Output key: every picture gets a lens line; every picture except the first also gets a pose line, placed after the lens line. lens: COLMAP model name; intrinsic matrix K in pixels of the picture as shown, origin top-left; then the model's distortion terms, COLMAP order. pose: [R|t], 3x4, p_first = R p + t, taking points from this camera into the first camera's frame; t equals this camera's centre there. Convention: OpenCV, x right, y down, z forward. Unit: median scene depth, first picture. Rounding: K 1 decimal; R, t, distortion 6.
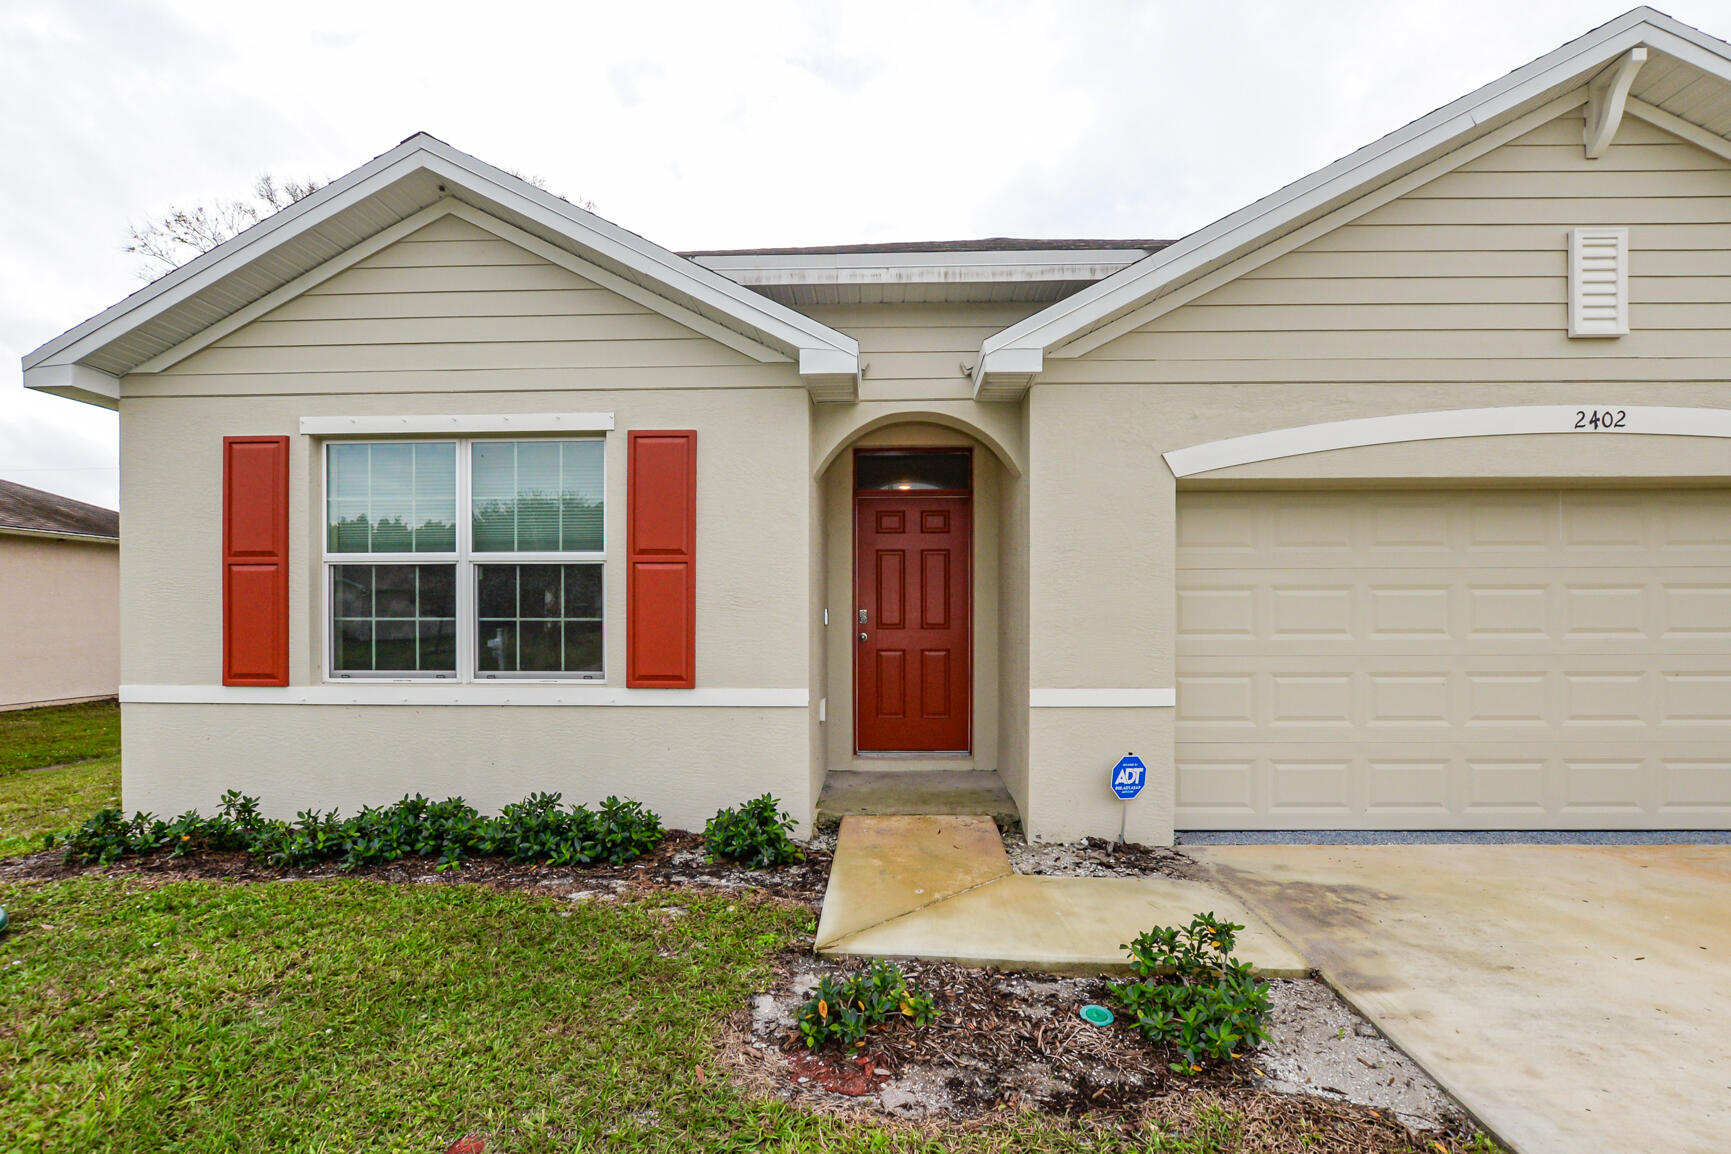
lens RADIAL K [[794.0, 0, 932.1], [0, 794.0, 624.7], [0, 0, 1]] dist [-0.017324, 0.003156]
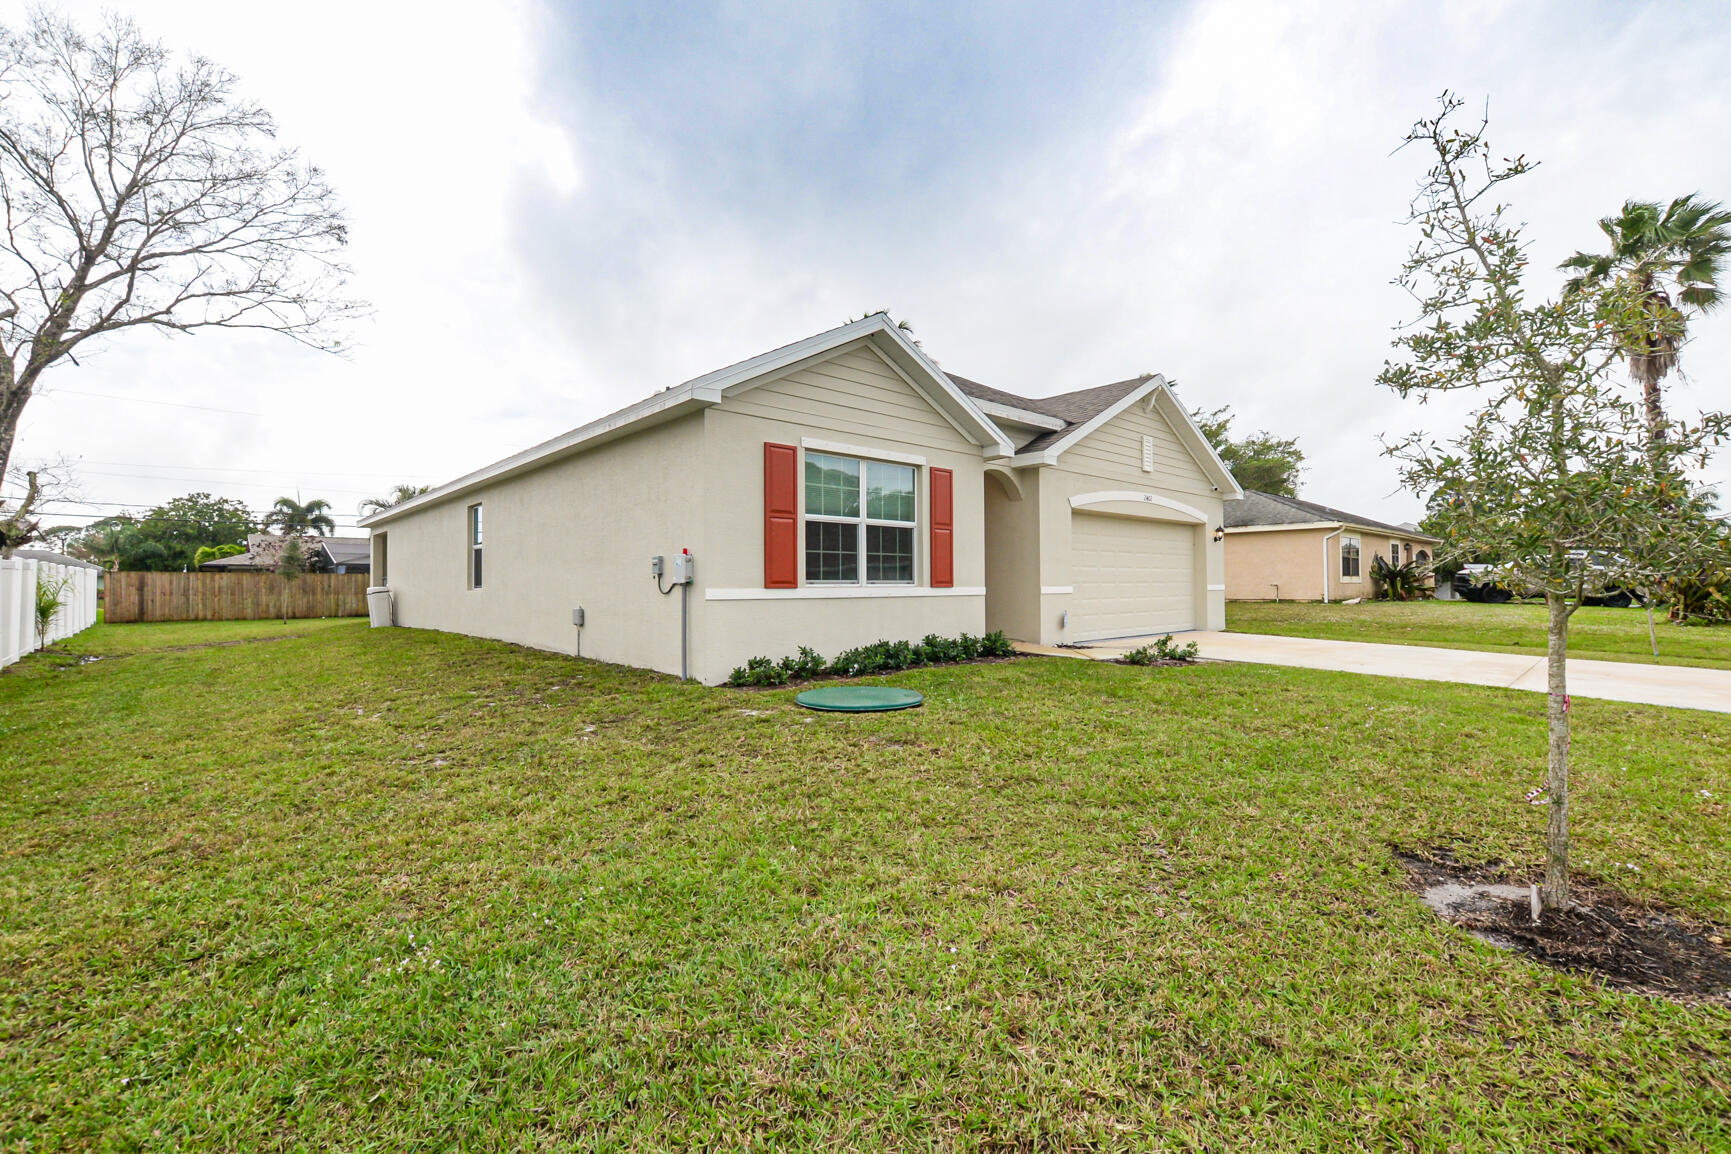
lens RADIAL K [[794.0, 0, 858.3], [0, 794.0, 576.2], [0, 0, 1]] dist [-0.017324, 0.003156]
pose [[0.702887, 0.005523, 0.711280, -2.045055], [0.006309, 0.999882, -0.013999, 0.079346], [-0.711273, 0.014327, 0.702770, -0.361680]]
